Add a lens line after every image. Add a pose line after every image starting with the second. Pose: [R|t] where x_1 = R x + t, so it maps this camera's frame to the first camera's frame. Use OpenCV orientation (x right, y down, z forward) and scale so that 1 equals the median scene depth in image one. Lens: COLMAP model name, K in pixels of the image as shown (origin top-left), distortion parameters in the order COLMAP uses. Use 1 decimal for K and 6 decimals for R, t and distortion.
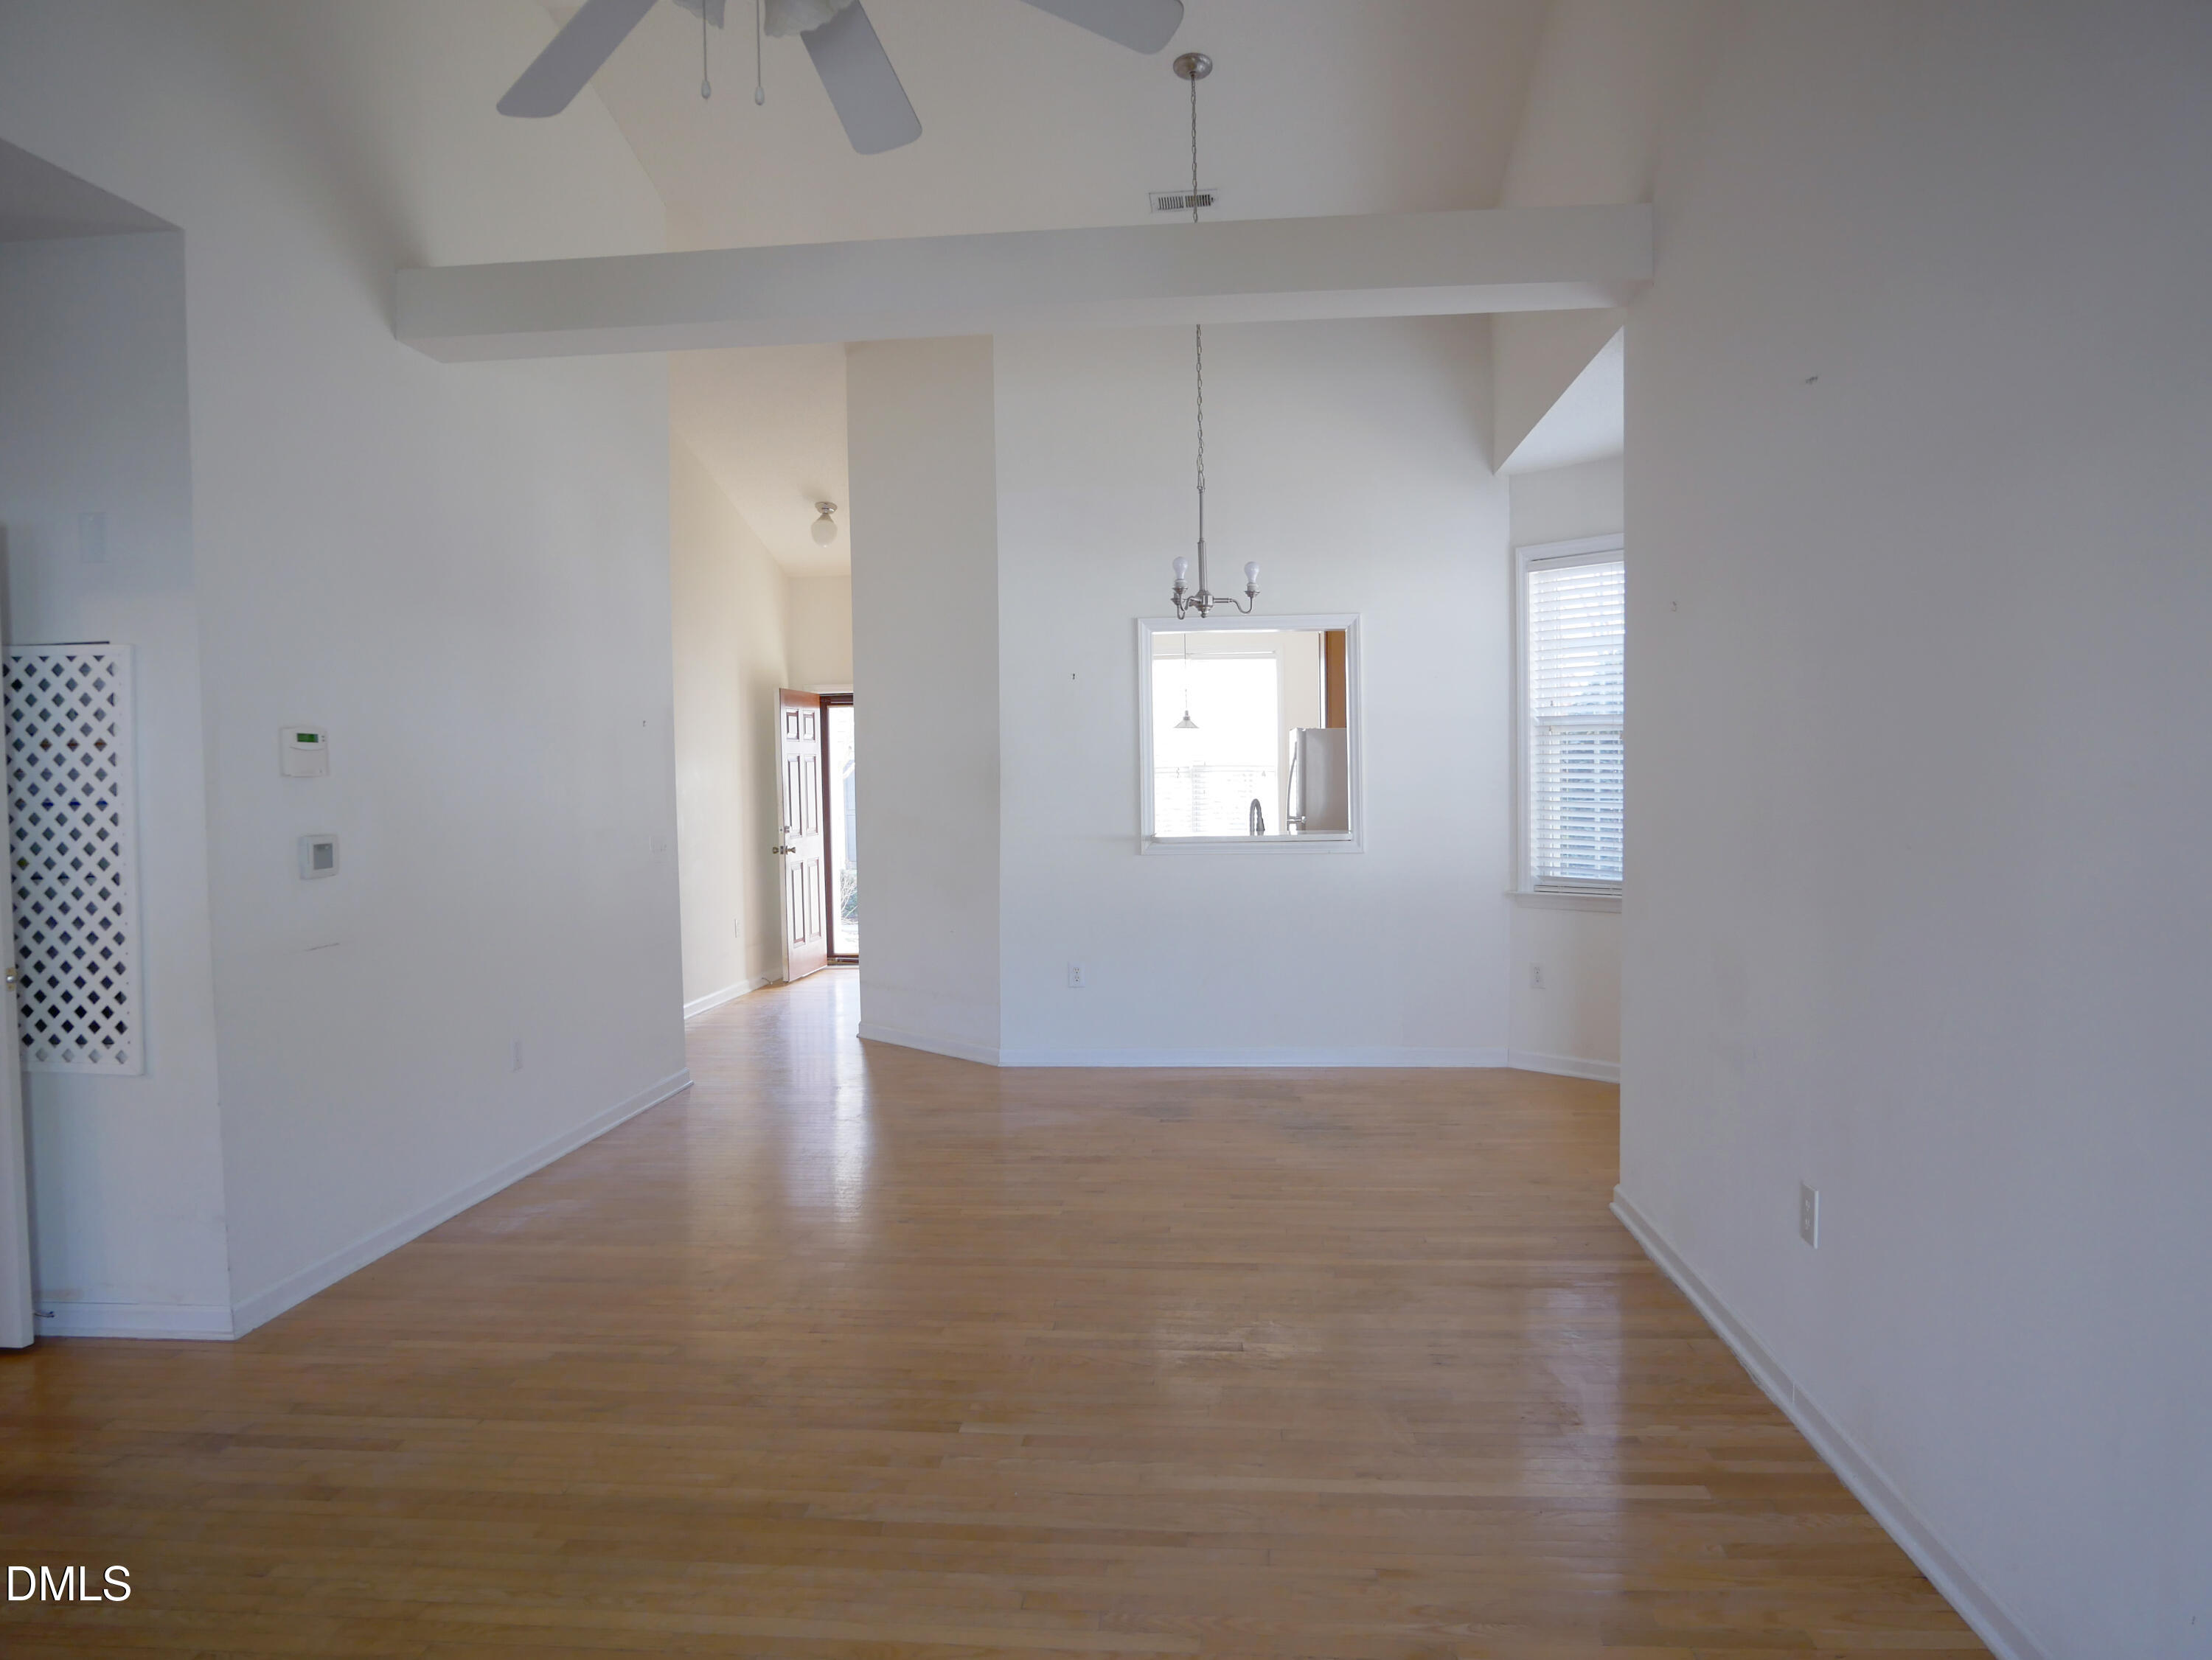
lens RADIAL K [[1564.6, 0, 1106.0], [0, 1564.6, 830.0], [0, 0, 1]] dist [-0.048468, 0.001476]
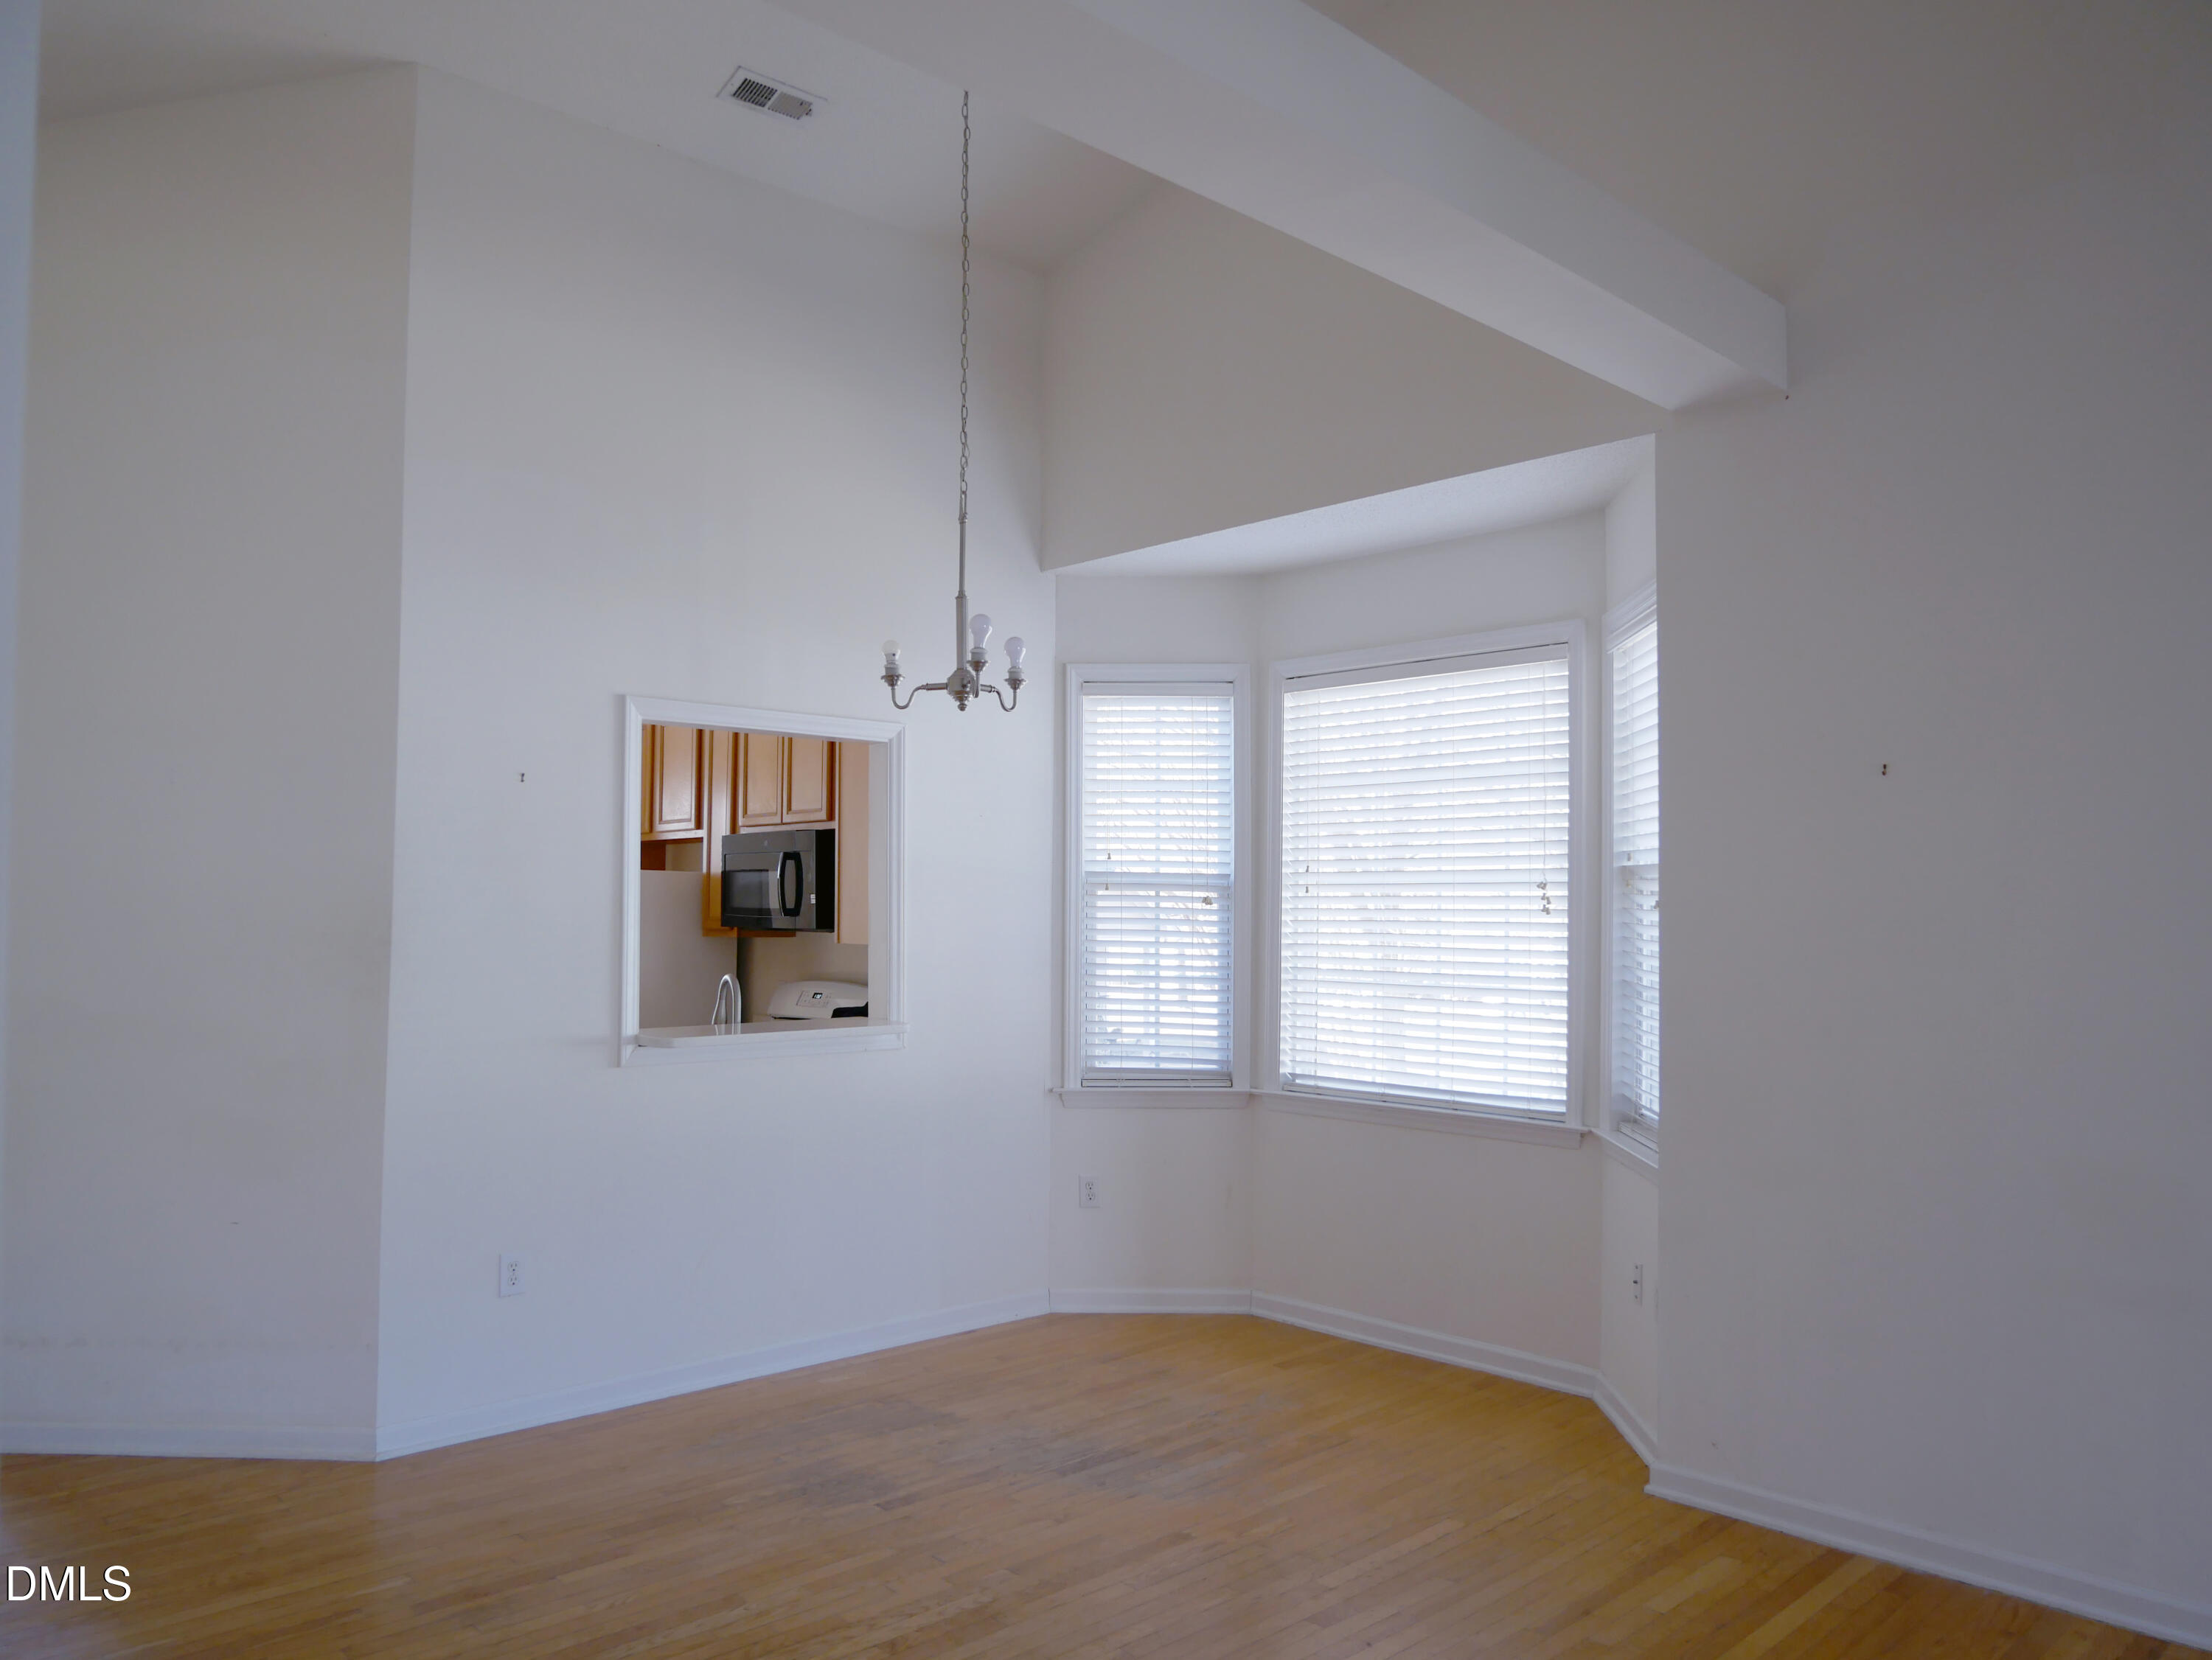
lens RADIAL K [[1564.6, 0, 1106.0], [0, 1564.6, 830.0], [0, 0, 1]] dist [-0.048468, 0.001476]
pose [[0.665831, 0.055324, 0.744049, -0.331564], [0.011958, 0.996328, -0.084783, -0.024933], [-0.746007, 0.065348, 0.662724, 0.449405]]
